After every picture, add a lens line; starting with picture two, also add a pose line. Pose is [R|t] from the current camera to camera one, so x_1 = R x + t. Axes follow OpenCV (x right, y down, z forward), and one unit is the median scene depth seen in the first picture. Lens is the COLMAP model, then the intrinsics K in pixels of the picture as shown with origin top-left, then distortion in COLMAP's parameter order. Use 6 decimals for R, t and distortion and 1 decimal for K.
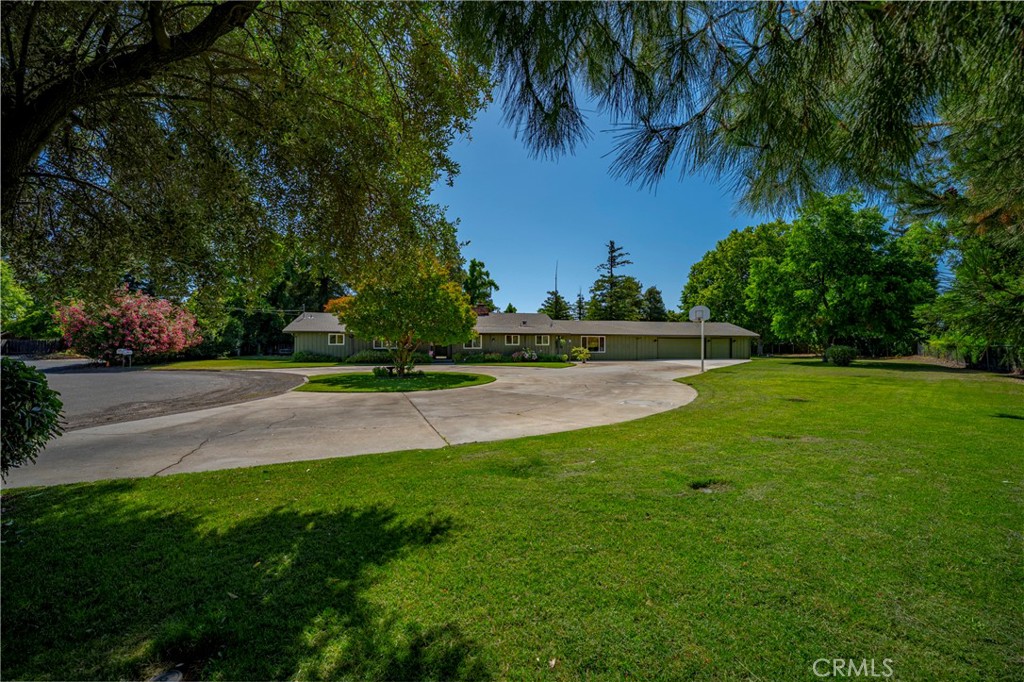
lens RADIAL K [[401.8, 0, 510.0], [0, 401.8, 340.4], [0, 0, 1]] dist [-0.001032, -0.000004]
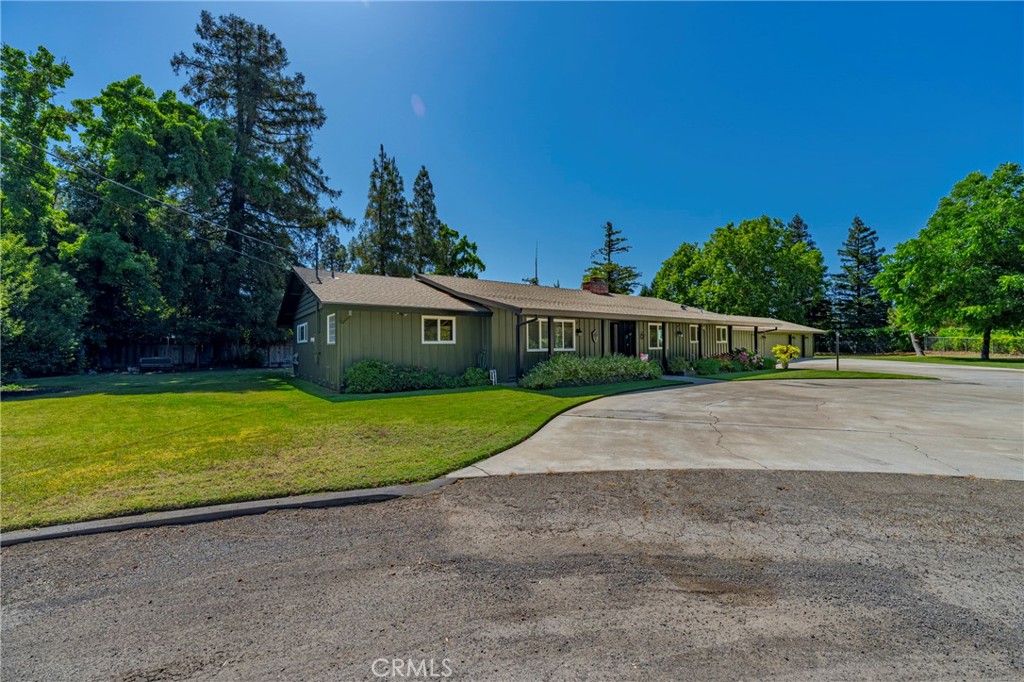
lens RADIAL K [[401.8, 0, 510.0], [0, 401.8, 340.4], [0, 0, 1]] dist [-0.001032, -0.000004]
pose [[0.905594, -0.002204, 0.424139, -0.296006], [0.005956, 0.999954, -0.007522, 0.006335], [-0.424103, 0.009338, 0.905566, 0.327298]]
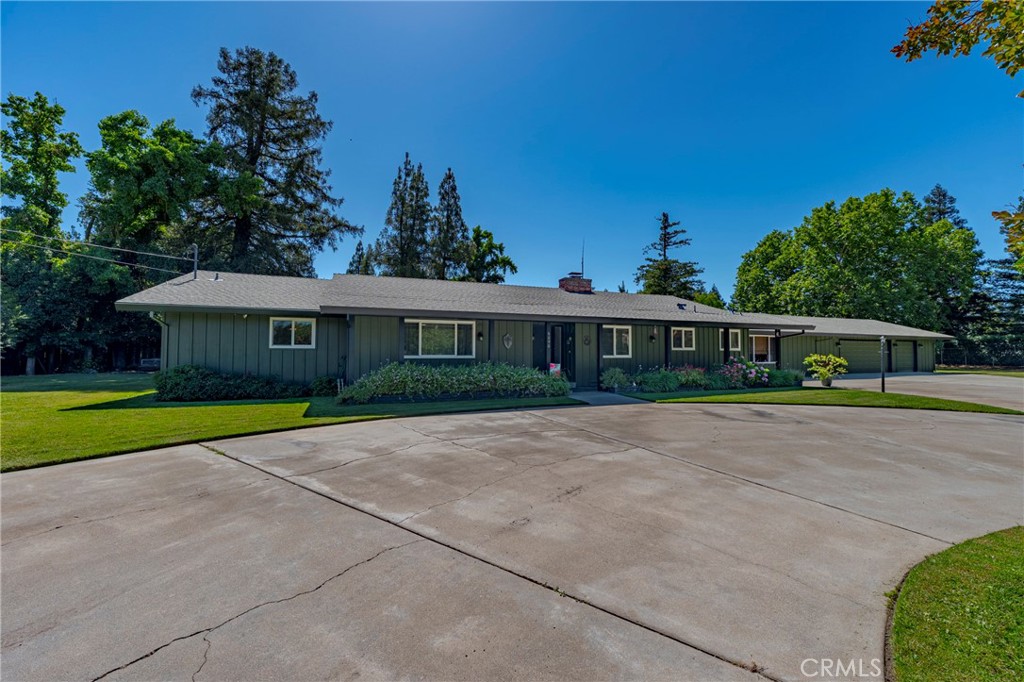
lens RADIAL K [[401.8, 0, 510.0], [0, 401.8, 340.4], [0, 0, 1]] dist [-0.001032, -0.000004]
pose [[0.982895, 0.007567, 0.184011, -0.165418], [-0.003537, 0.999747, -0.022216, 0.006413], [-0.184133, 0.021186, 0.982673, 0.327876]]
